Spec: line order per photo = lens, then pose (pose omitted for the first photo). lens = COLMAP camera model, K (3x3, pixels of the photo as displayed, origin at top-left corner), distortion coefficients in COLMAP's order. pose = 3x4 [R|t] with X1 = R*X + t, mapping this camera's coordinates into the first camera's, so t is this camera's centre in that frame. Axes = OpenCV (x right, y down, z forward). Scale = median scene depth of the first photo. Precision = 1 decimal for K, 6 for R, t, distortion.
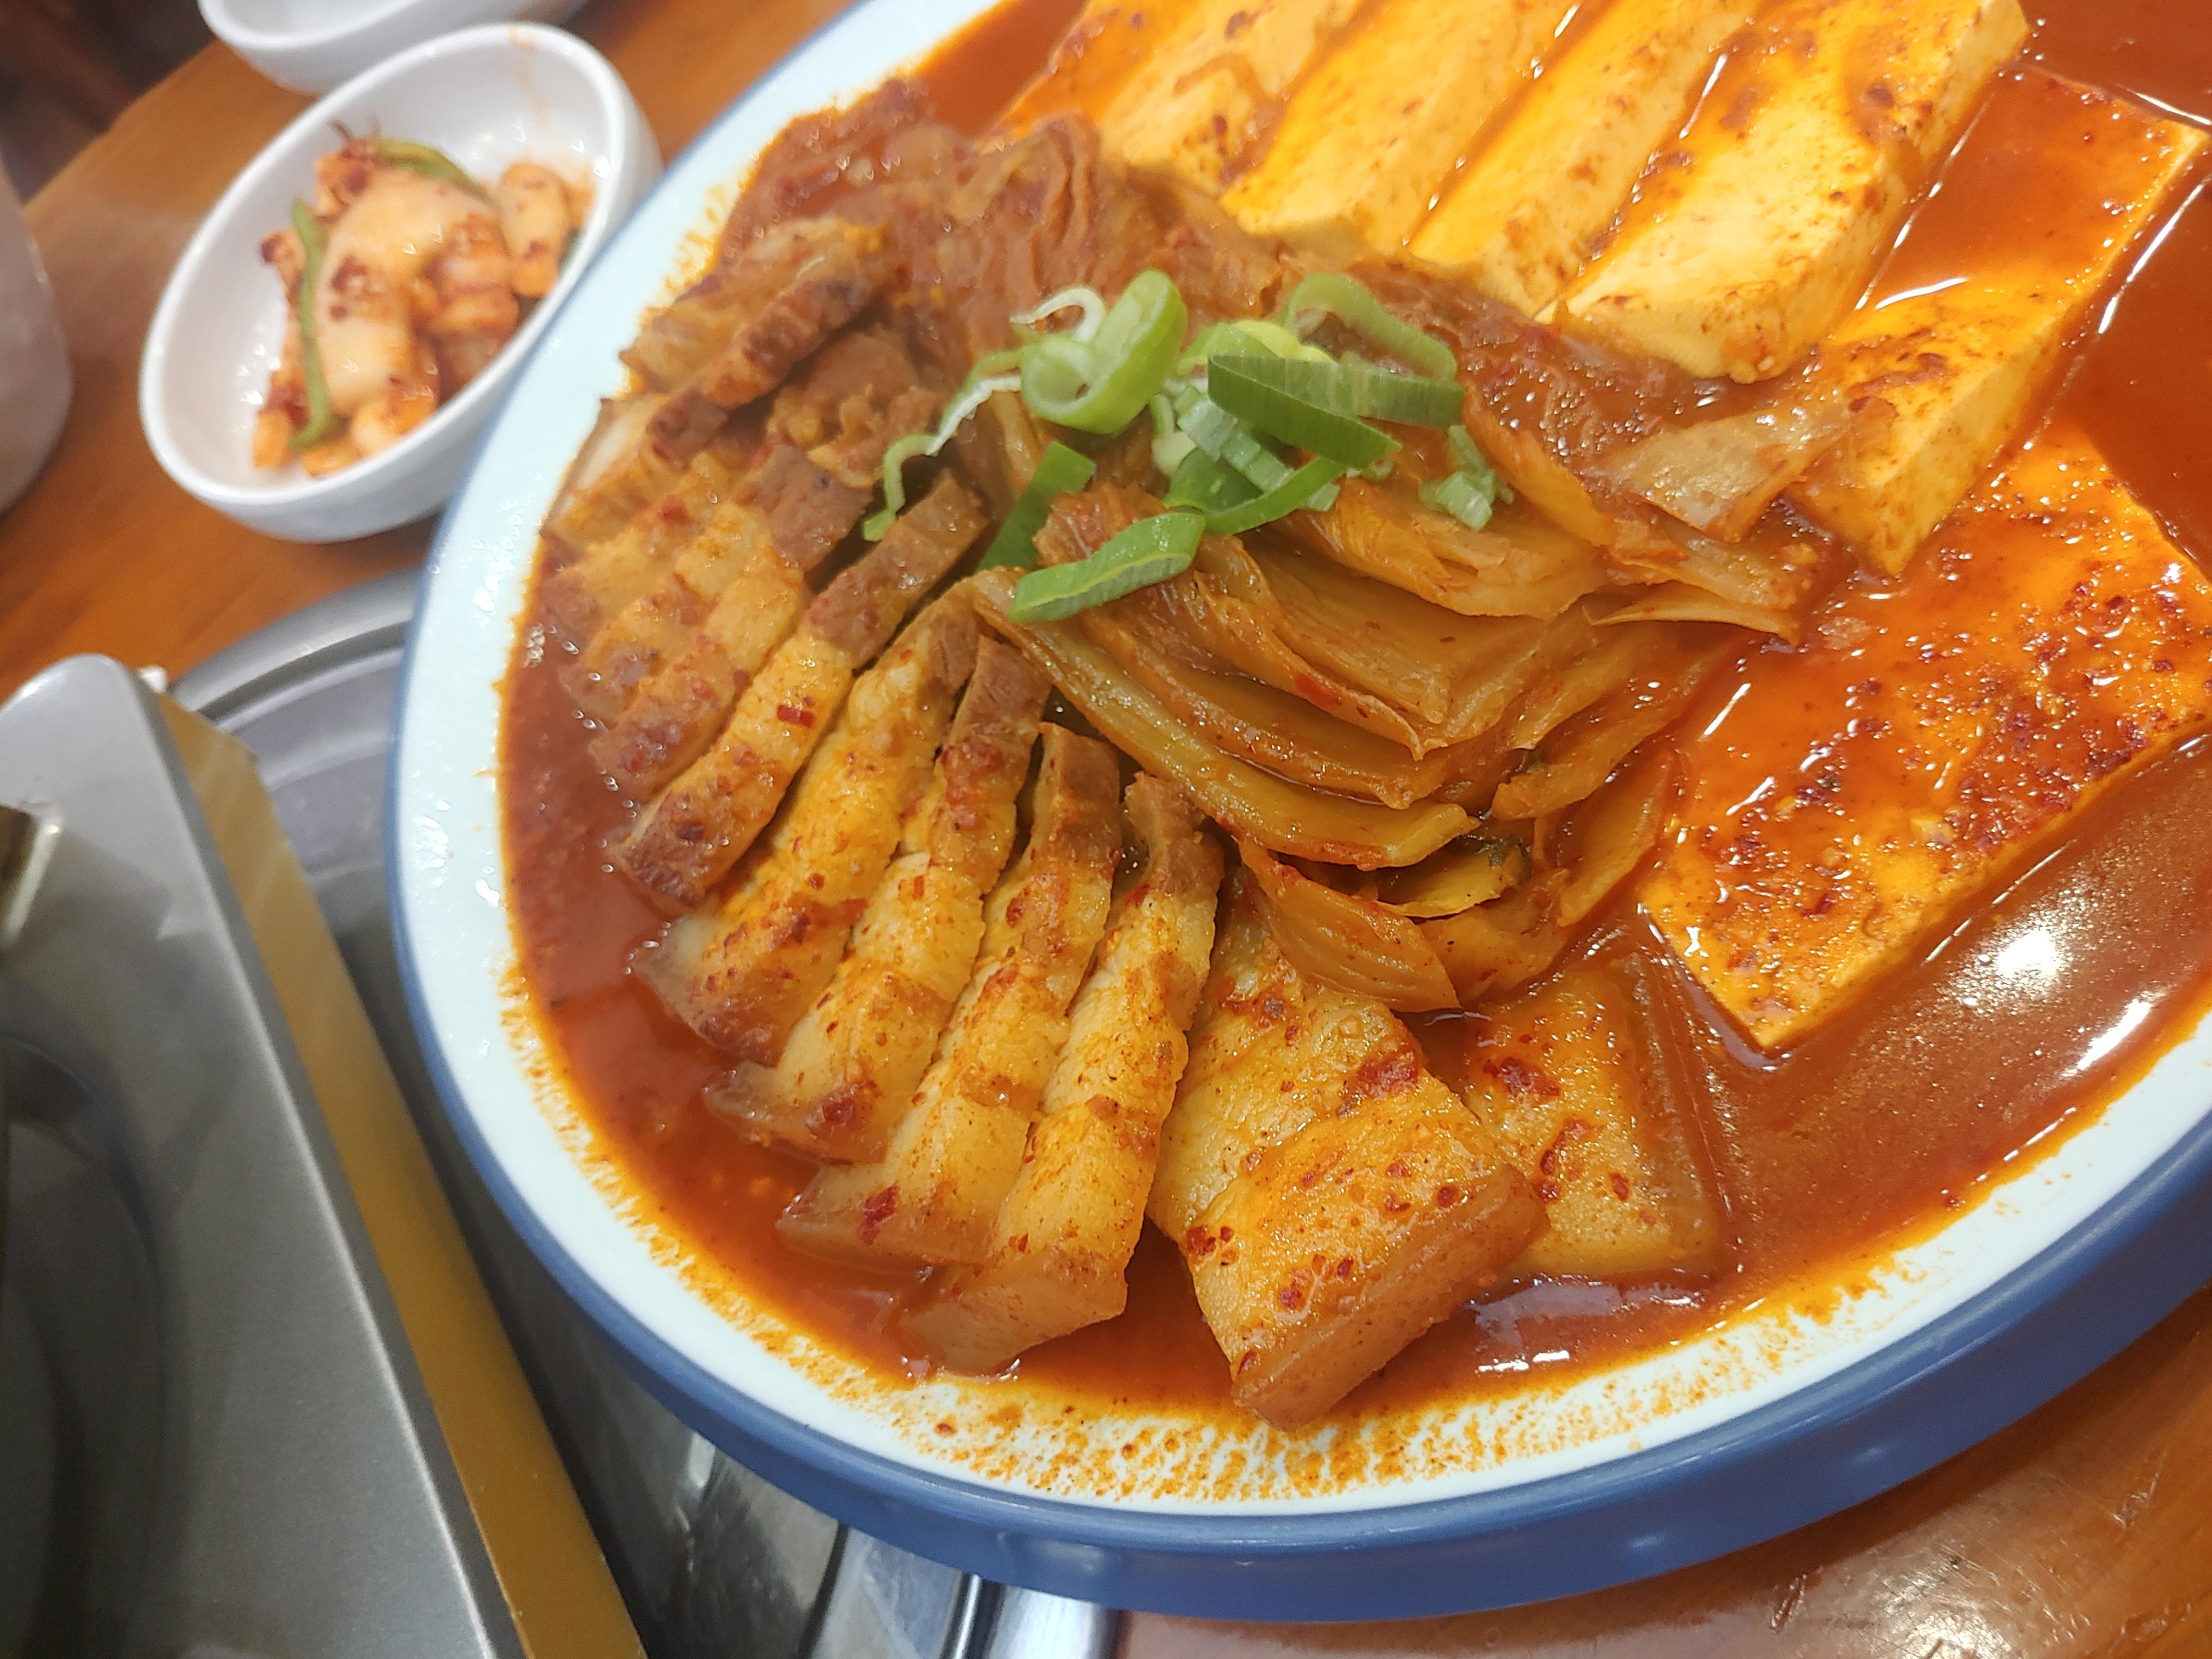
lens RADIAL K [[1735.4, 0, 1135.9], [0, 1735.4, 828.6], [0, 0, 1]] dist [-0.032243, 0.059469]
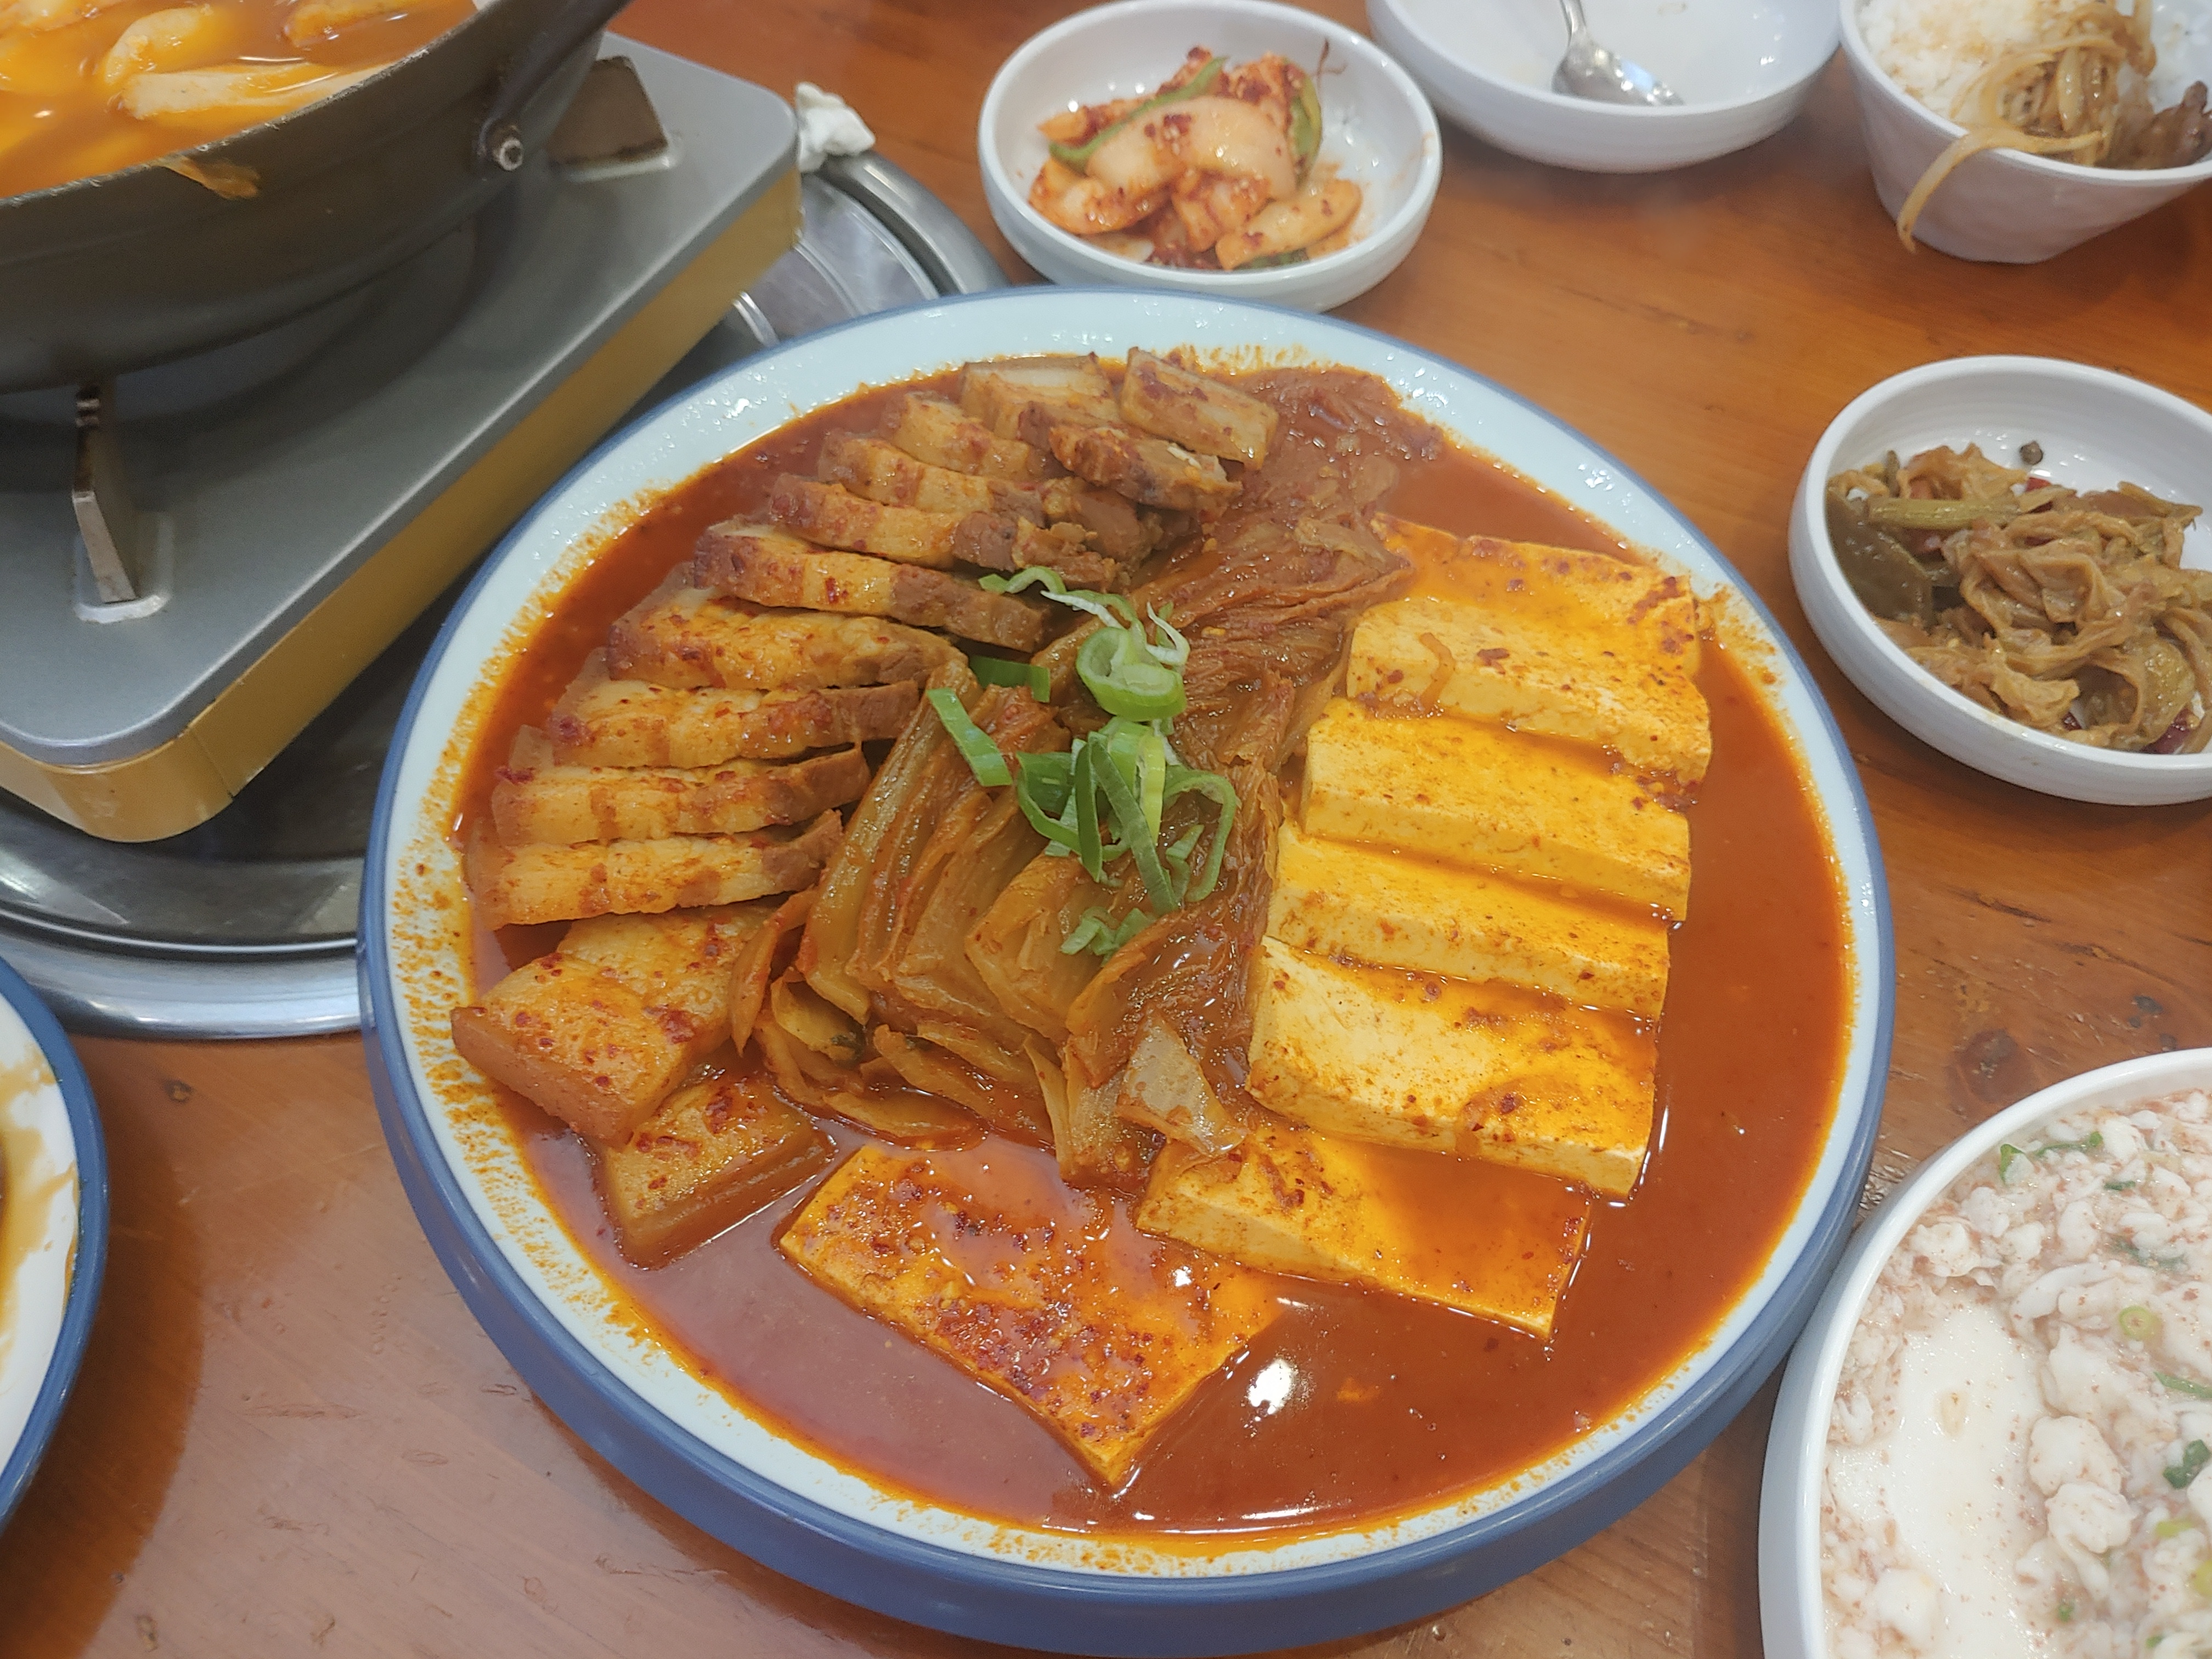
lens RADIAL K [[1664.3, 0, 1106.0], [0, 1664.3, 829.5], [0, 0, 1]] dist [-0.003414, -0.000549]
pose [[0.397181, 0.909078, -0.125793, 0.285470], [-0.893968, 0.414237, 0.170963, -0.473675], [0.207527, 0.044552, 0.977214, -0.365862]]
